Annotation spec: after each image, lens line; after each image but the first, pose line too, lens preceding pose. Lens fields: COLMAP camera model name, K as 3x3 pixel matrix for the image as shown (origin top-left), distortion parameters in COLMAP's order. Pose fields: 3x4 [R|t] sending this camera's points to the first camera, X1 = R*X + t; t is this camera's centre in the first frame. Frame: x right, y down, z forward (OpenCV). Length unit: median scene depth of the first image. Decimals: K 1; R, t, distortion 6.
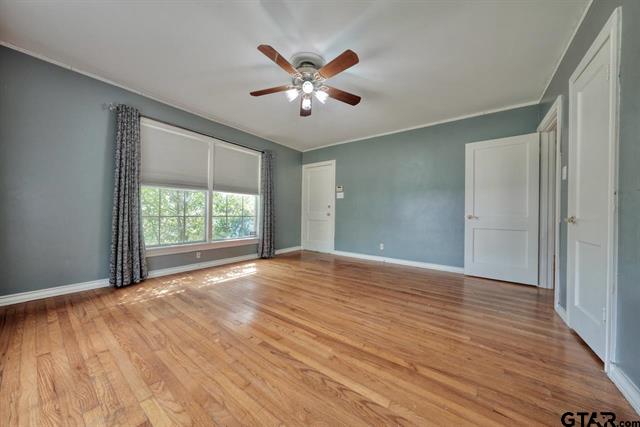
lens RADIAL K [[216.7, 0, 319.9], [0, 216.7, 213.7], [0, 0, 1]] dist [-0.007945, 0.000652]
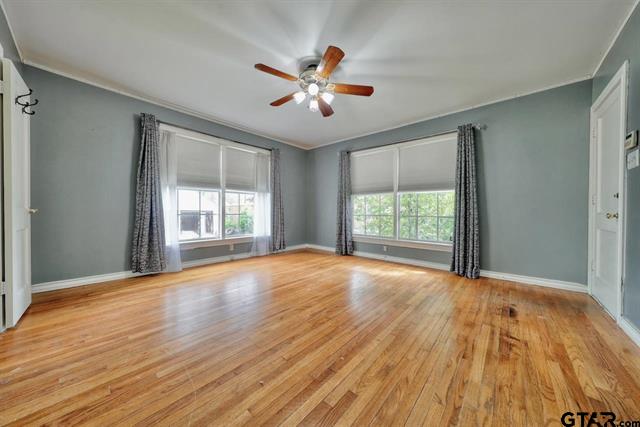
lens RADIAL K [[216.7, 0, 321.4], [0, 216.7, 213.2], [0, 0, 1]] dist [-0.007945, 0.000652]
pose [[-0.078651, -0.005414, -0.996887, 0.757260], [-0.011411, 0.999925, -0.004531, 0.010028], [0.996837, 0.011019, -0.078707, 0.879484]]
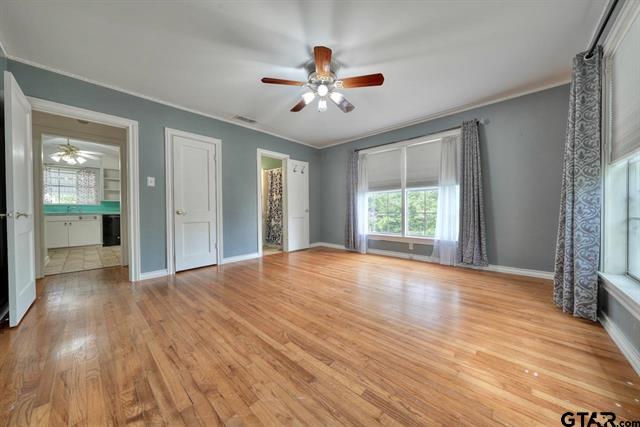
lens RADIAL K [[216.7, 0, 318.7], [0, 216.7, 212.6], [0, 0, 1]] dist [-0.007945, 0.000652]
pose [[-0.994532, -0.007040, 0.104199, -0.121519], [-0.005435, 0.999862, 0.015677, -0.002484], [-0.104295, 0.015025, -0.994433, 1.606679]]
